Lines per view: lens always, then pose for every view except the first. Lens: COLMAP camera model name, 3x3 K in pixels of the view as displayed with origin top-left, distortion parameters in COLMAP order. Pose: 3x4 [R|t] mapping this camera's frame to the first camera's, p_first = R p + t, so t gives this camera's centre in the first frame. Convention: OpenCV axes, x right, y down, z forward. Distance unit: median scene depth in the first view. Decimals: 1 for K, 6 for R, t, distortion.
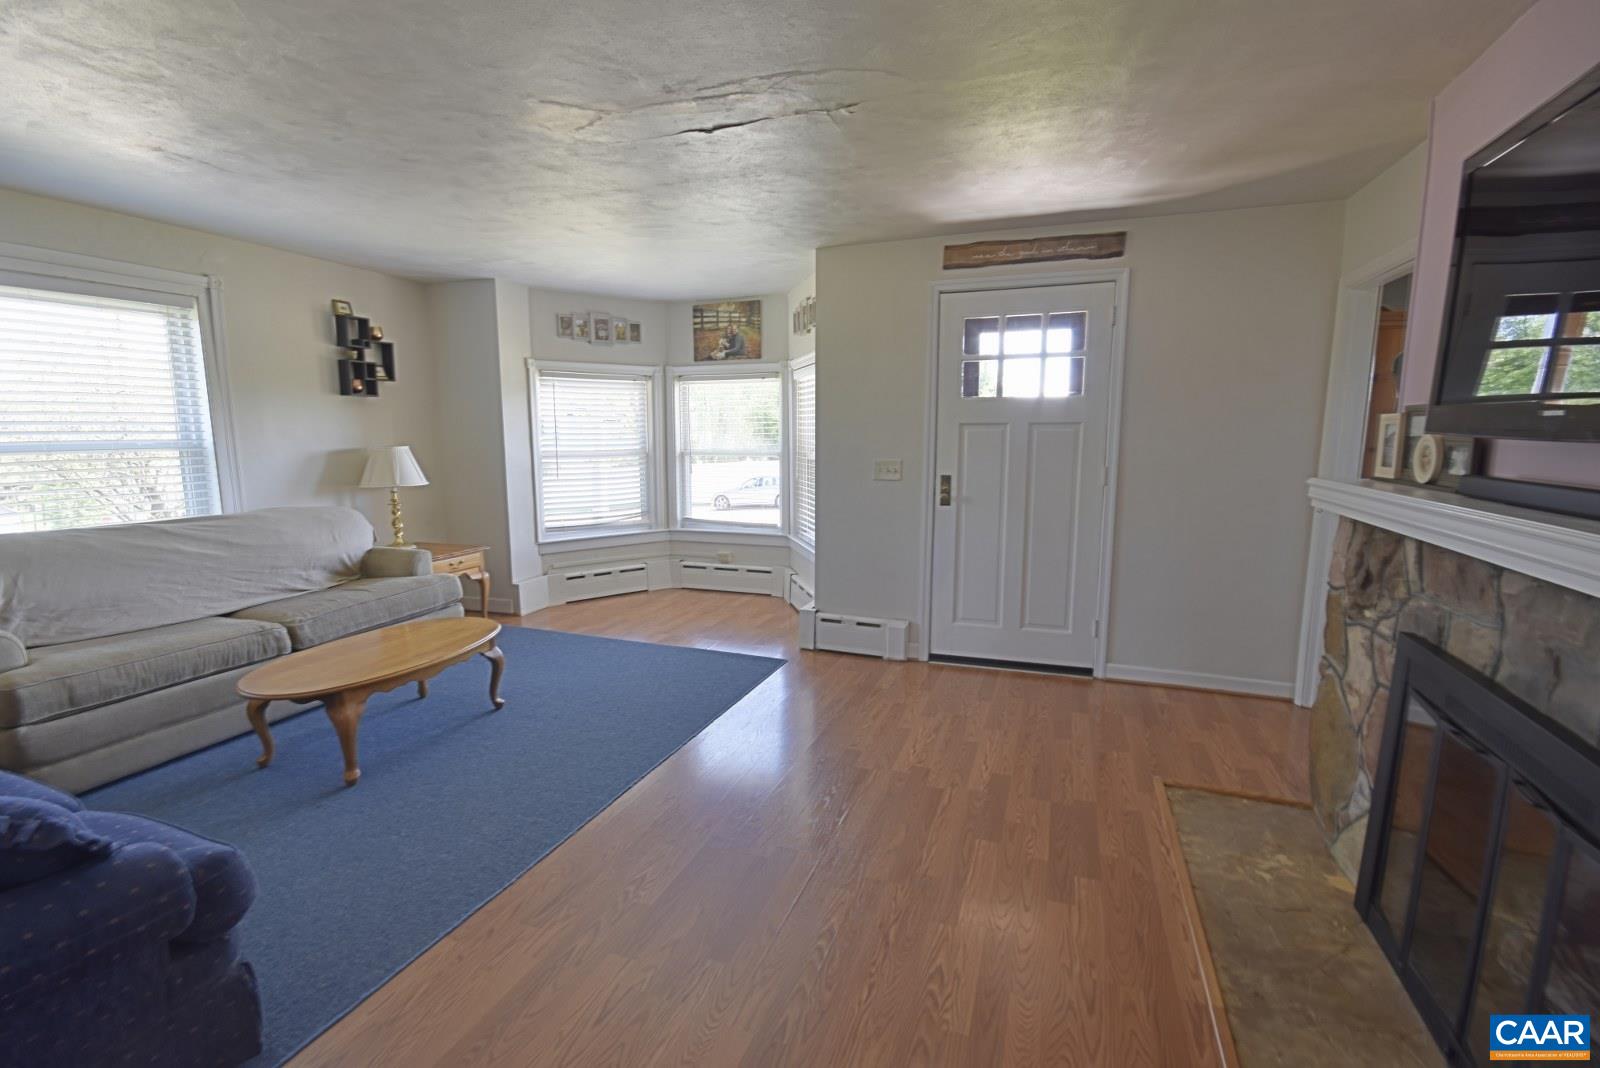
lens RADIAL K [[709.4, 0, 800.0], [0, 709.4, 534.0], [0, 0, 1]] dist [-0.013999, 0.000062]
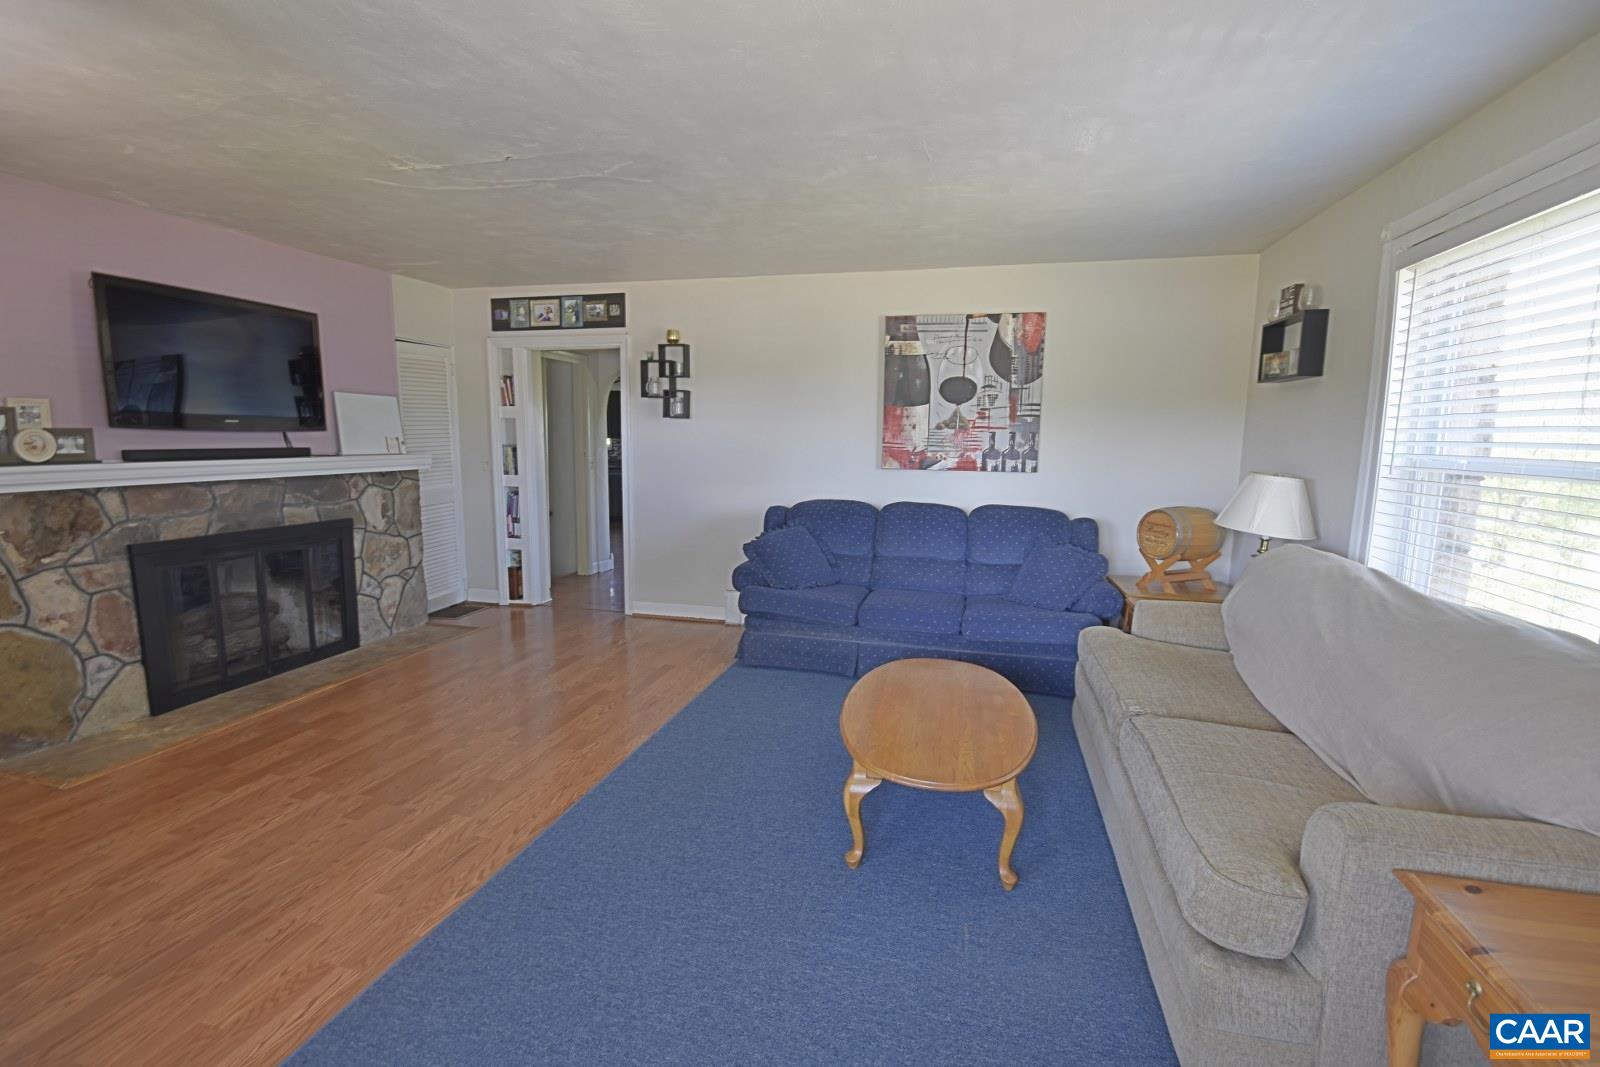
lens RADIAL K [[709.4, 0, 800.0], [0, 709.4, 533.5], [0, 0, 1]] dist [-0.013999, 0.000062]
pose [[-0.994331, 0.003709, -0.106267, -0.388434], [-0.026518, 0.959163, 0.281609, -0.276374], [0.102972, 0.282830, -0.953627, 1.889475]]
